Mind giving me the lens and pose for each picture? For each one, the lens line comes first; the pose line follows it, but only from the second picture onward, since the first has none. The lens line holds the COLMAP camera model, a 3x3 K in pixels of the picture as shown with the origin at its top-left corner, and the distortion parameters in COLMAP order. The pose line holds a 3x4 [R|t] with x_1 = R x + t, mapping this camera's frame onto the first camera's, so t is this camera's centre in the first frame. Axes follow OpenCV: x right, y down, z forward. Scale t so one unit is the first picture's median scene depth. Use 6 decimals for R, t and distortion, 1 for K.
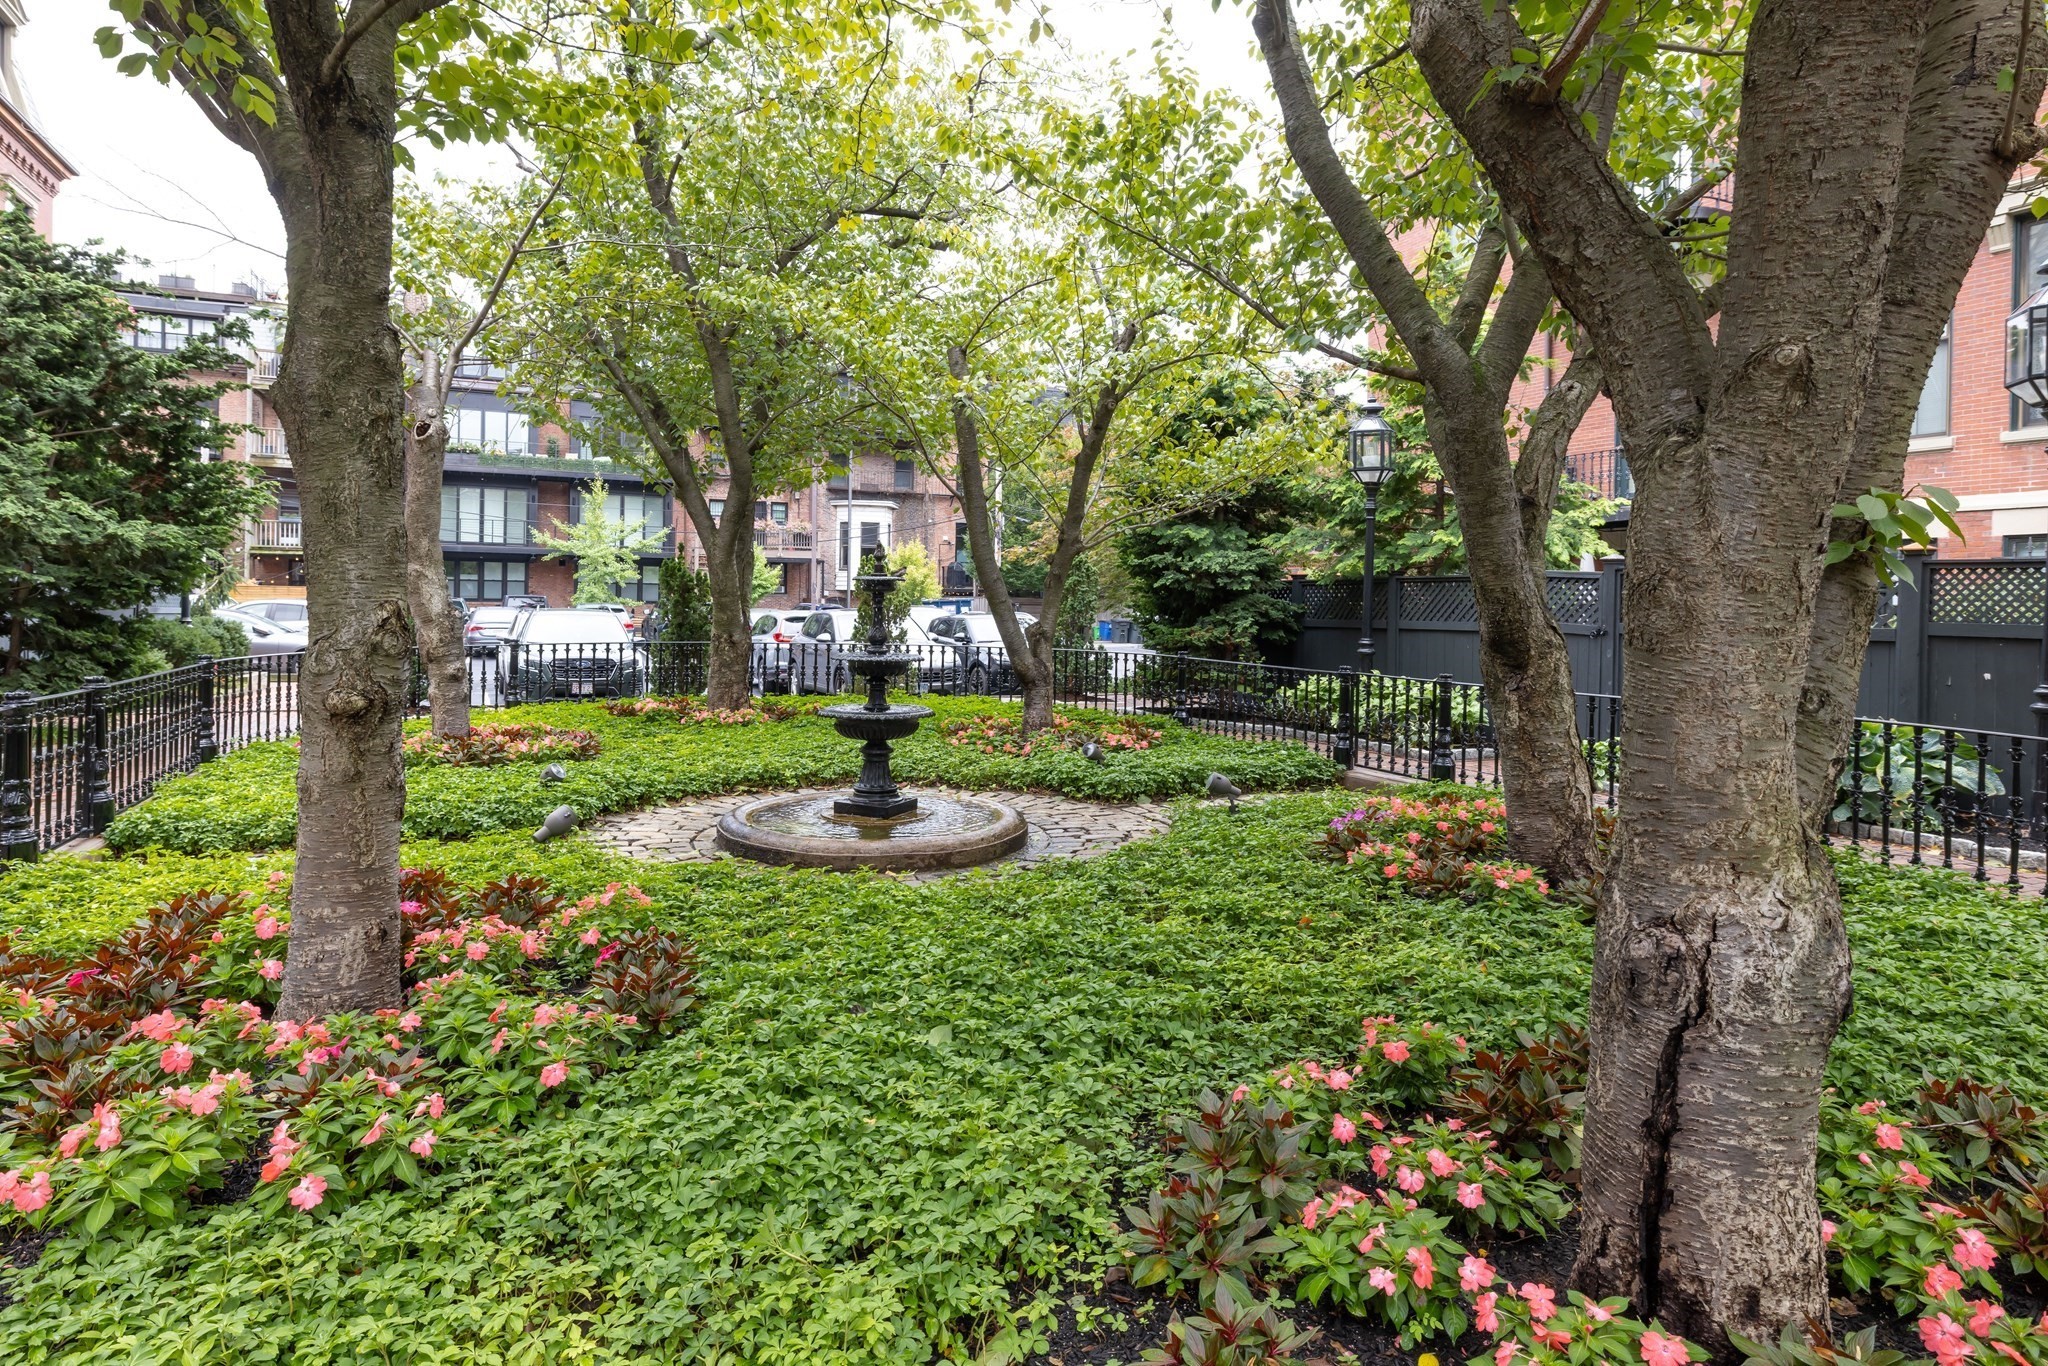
lens RADIAL K [[1157.2, 0, 1021.8], [0, 1157.2, 608.9], [0, 0, 1]] dist [0.001025, -0.000313]
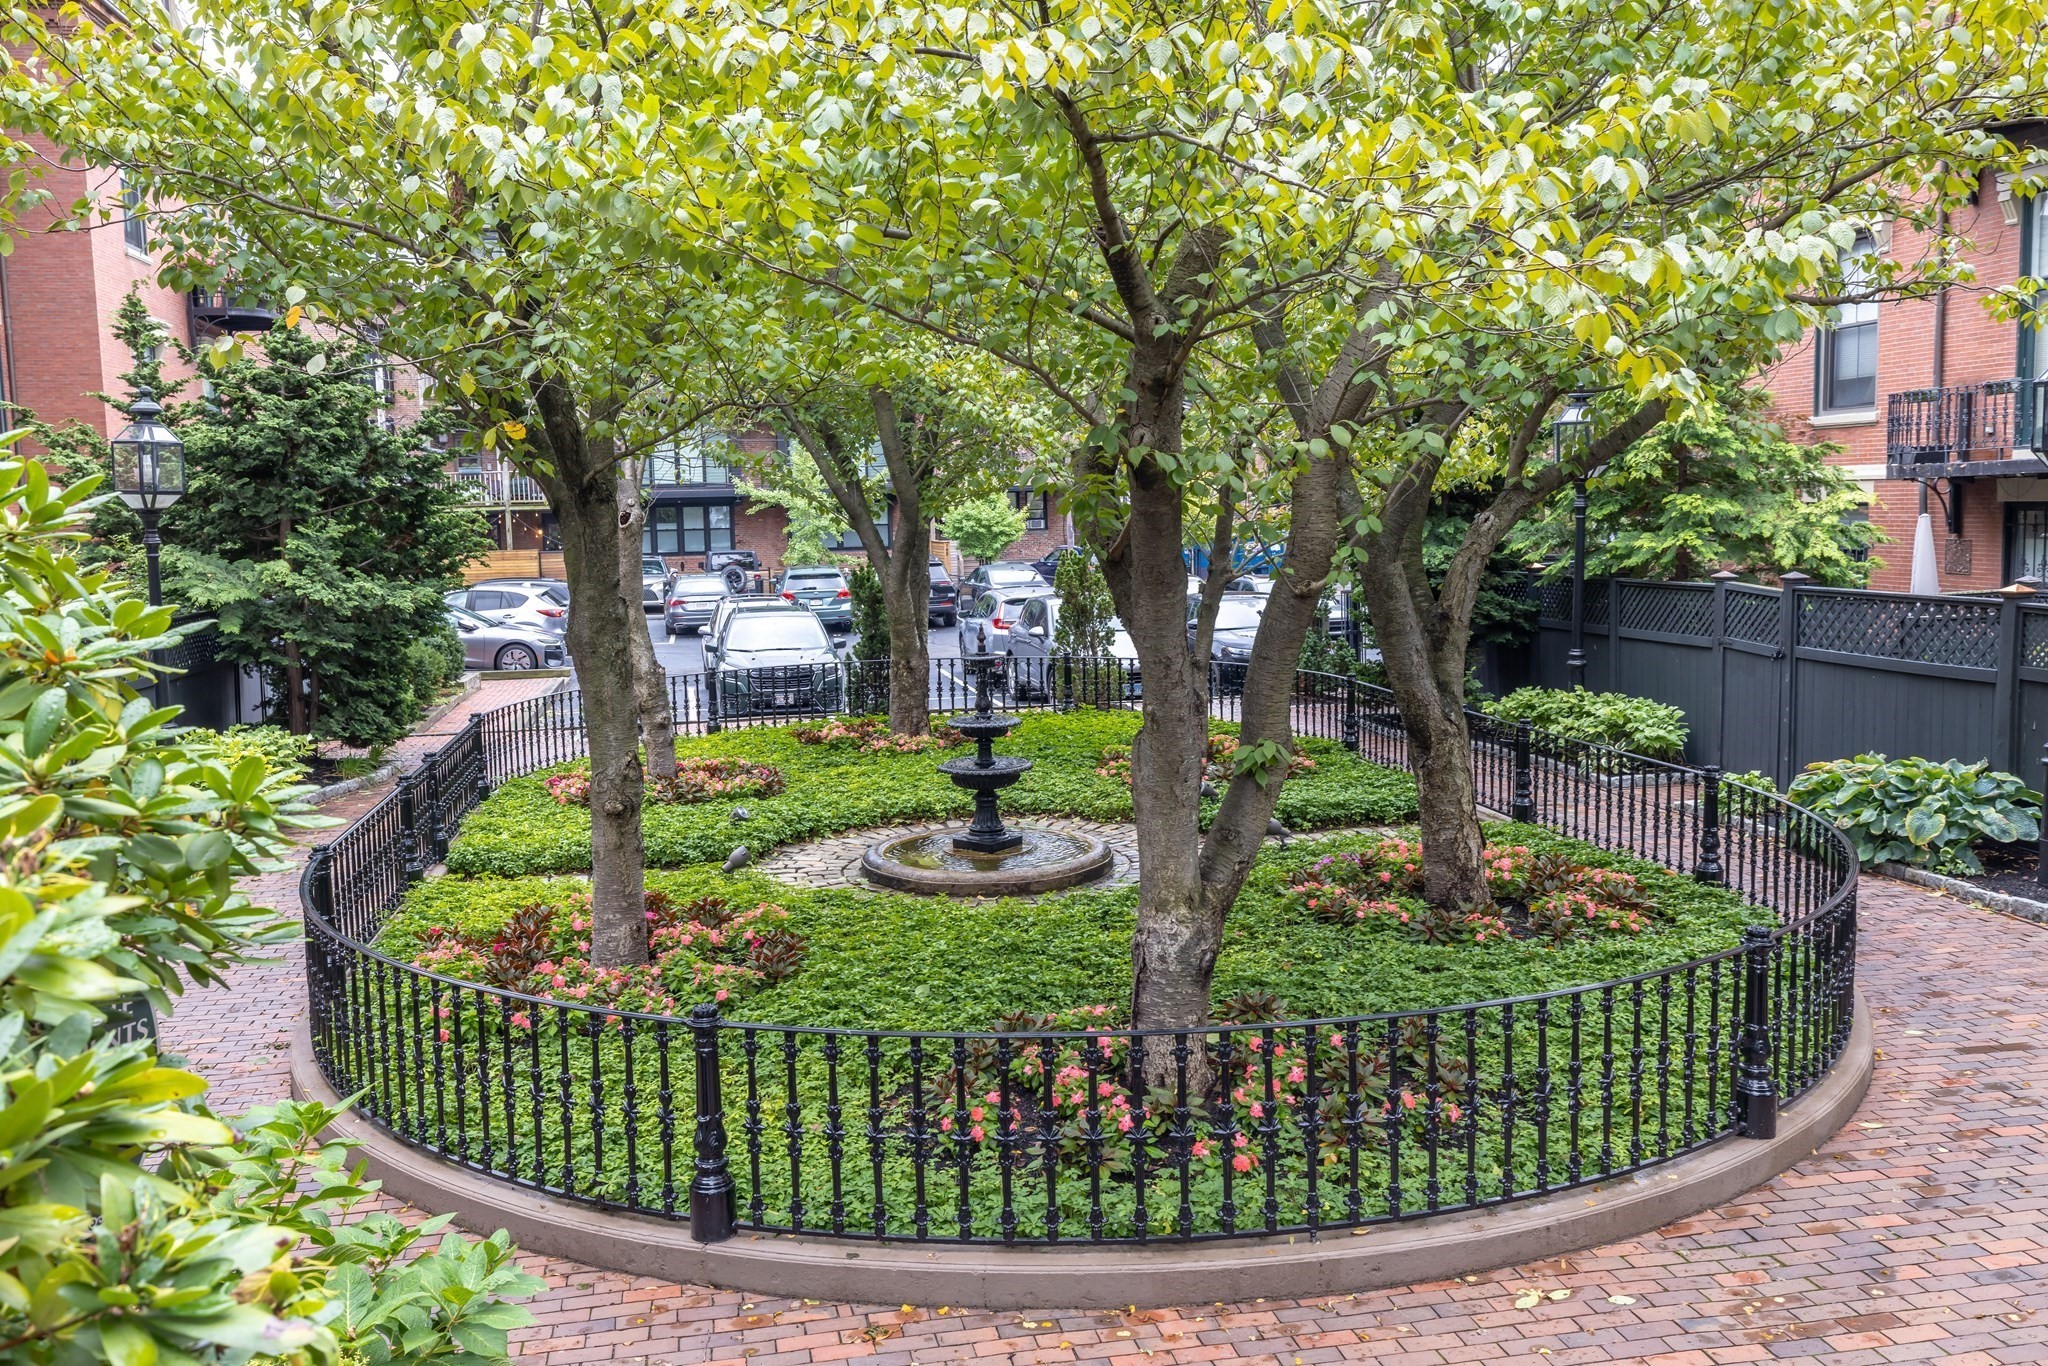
lens RADIAL K [[1685.2, 0, 1024.0], [0, 1685.2, 683.0], [0, 0, 1]] dist [0.007523, 0.004054]
pose [[0.970978, -0.013183, -0.238806, 0.335516], [0.038268, 0.994179, 0.100712, -0.172637], [0.236088, -0.106928, 0.965831, -0.683162]]
